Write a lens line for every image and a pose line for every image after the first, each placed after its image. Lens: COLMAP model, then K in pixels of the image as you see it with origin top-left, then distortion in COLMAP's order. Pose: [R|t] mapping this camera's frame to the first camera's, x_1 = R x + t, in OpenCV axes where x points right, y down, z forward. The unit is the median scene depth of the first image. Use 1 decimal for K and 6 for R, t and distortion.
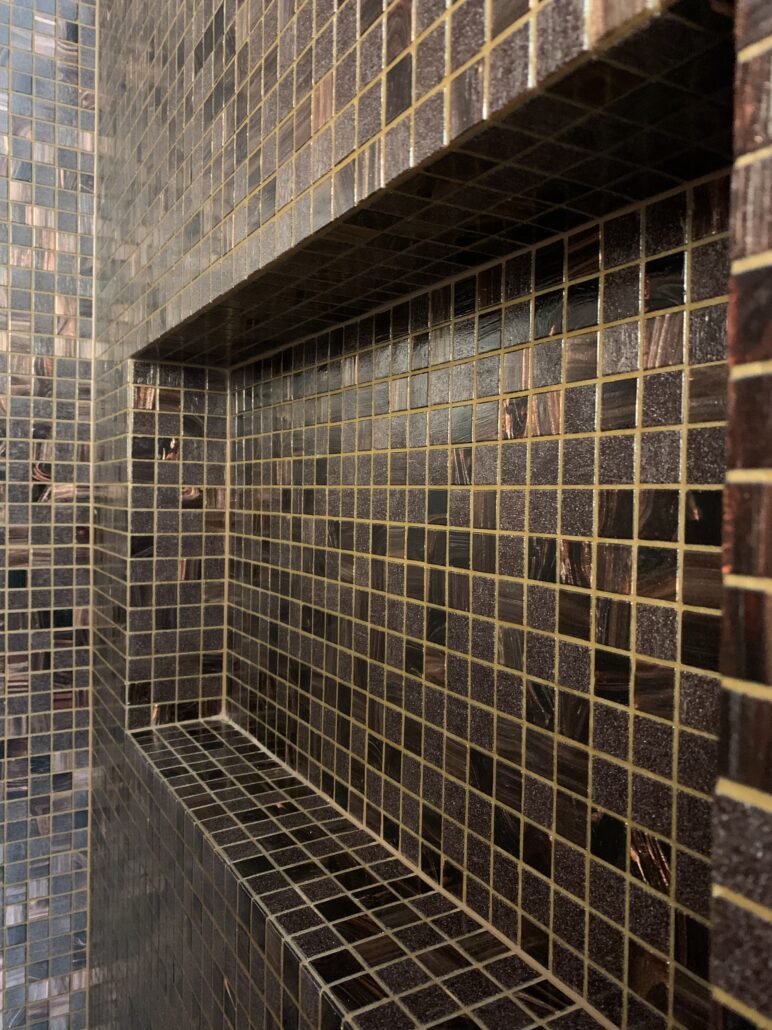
lens RADIAL K [[780.4, 0, 388.4], [0, 780.4, 509.7], [0, 0, 1]] dist [-0.005960, 0.004396]
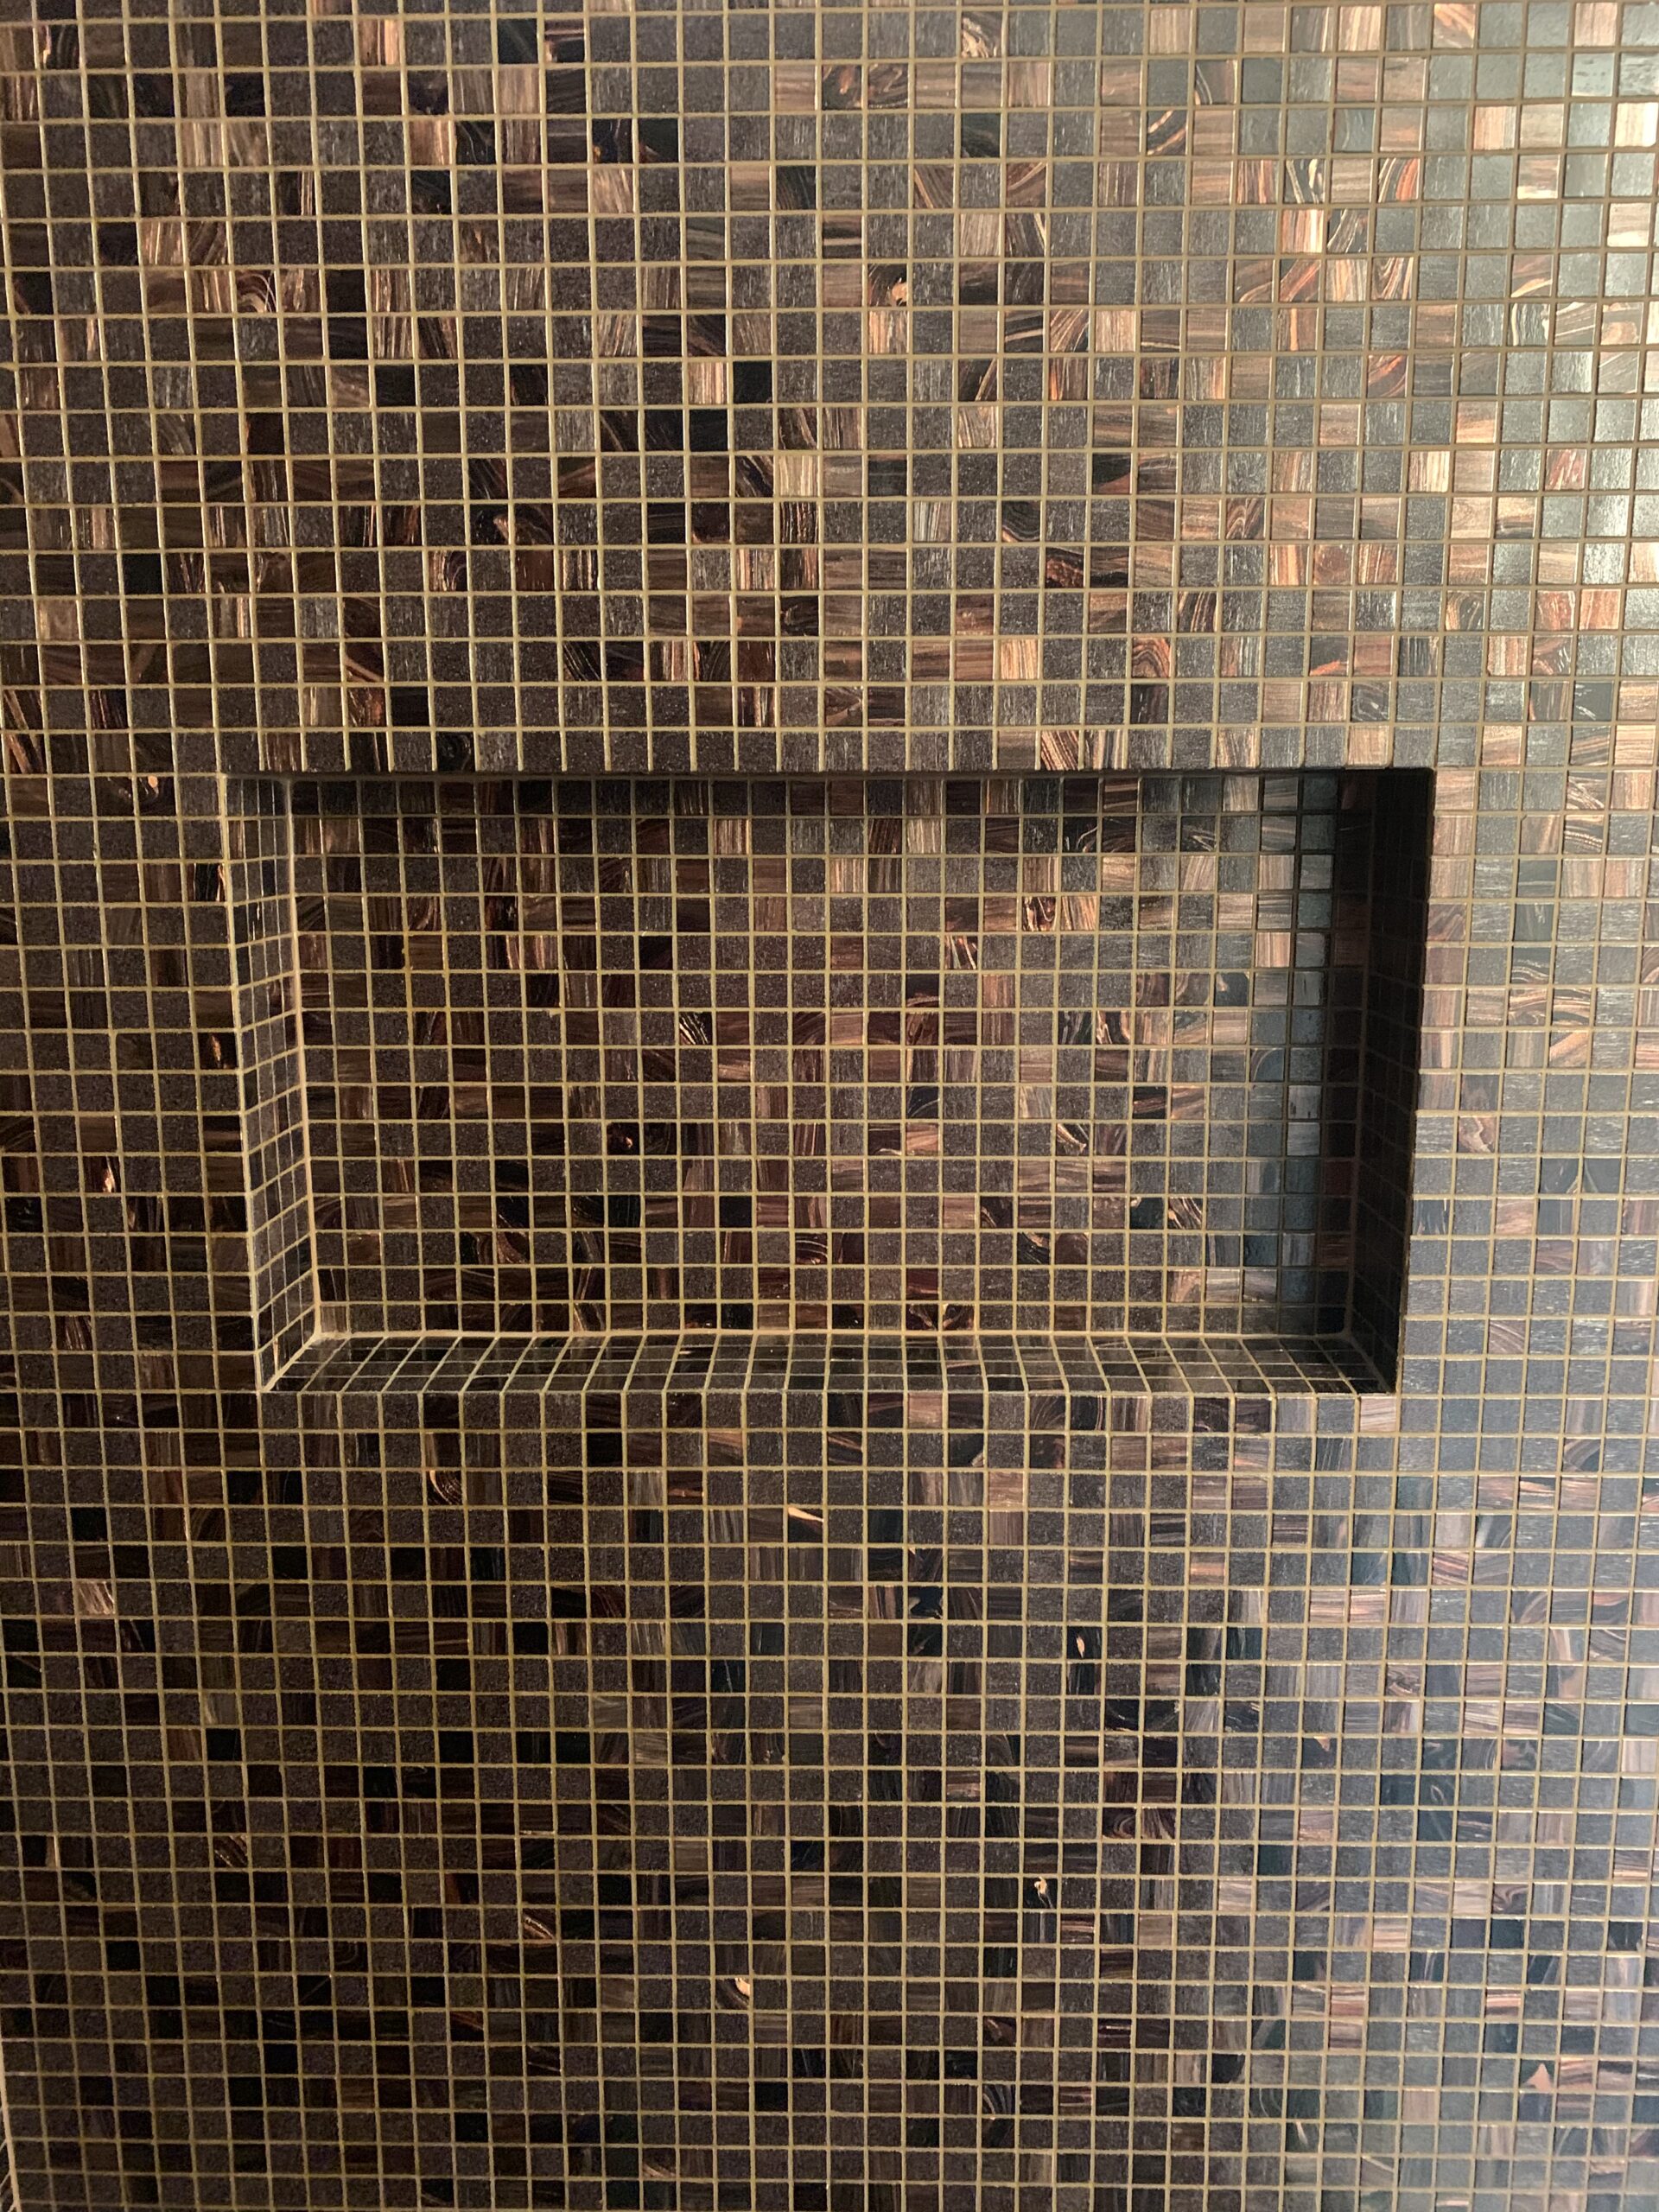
lens RADIAL K [[1676.0, 0, 824.9], [0, 1676.0, 1109.1], [0, 0, 1]] dist [-0.005960, 0.004396]
pose [[0.549587, -0.206316, 0.809560, -1.887594], [0.038056, 0.974203, 0.222440, -0.358633], [-0.834569, -0.091442, 0.543261, -0.125812]]
